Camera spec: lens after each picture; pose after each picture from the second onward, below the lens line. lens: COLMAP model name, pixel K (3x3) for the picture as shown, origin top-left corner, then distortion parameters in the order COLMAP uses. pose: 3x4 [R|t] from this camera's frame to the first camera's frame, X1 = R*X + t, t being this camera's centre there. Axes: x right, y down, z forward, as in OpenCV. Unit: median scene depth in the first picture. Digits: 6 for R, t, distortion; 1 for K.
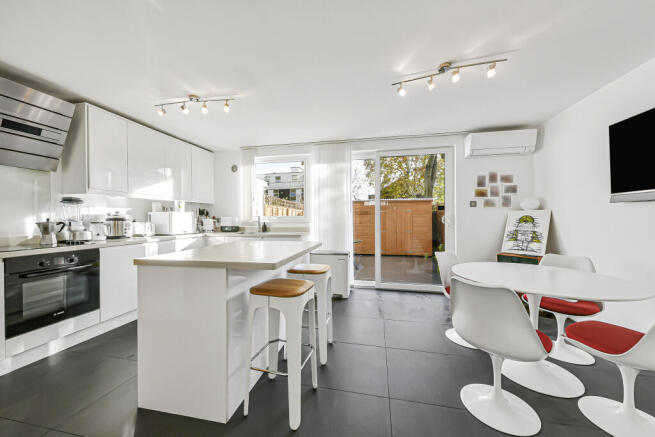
lens RADIAL K [[230.1, 0, 326.8], [0, 230.1, 218.7], [0, 0, 1]] dist [0.009868, -0.000156]
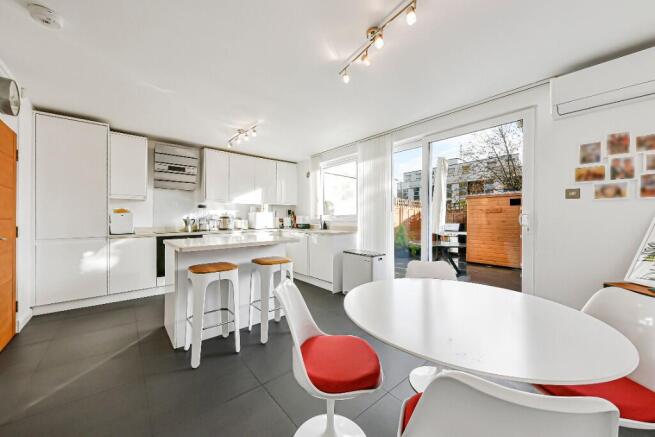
lens RADIAL K [[230.1, 0, 315.3], [0, 230.1, 217.7], [0, 0, 1]] dist [0.009868, -0.000156]
pose [[0.793810, 0.003864, -0.608154, 0.450620], [-0.004429, 0.999990, 0.000572, 0.000135], [0.608150, 0.002239, 0.793819, 0.116618]]
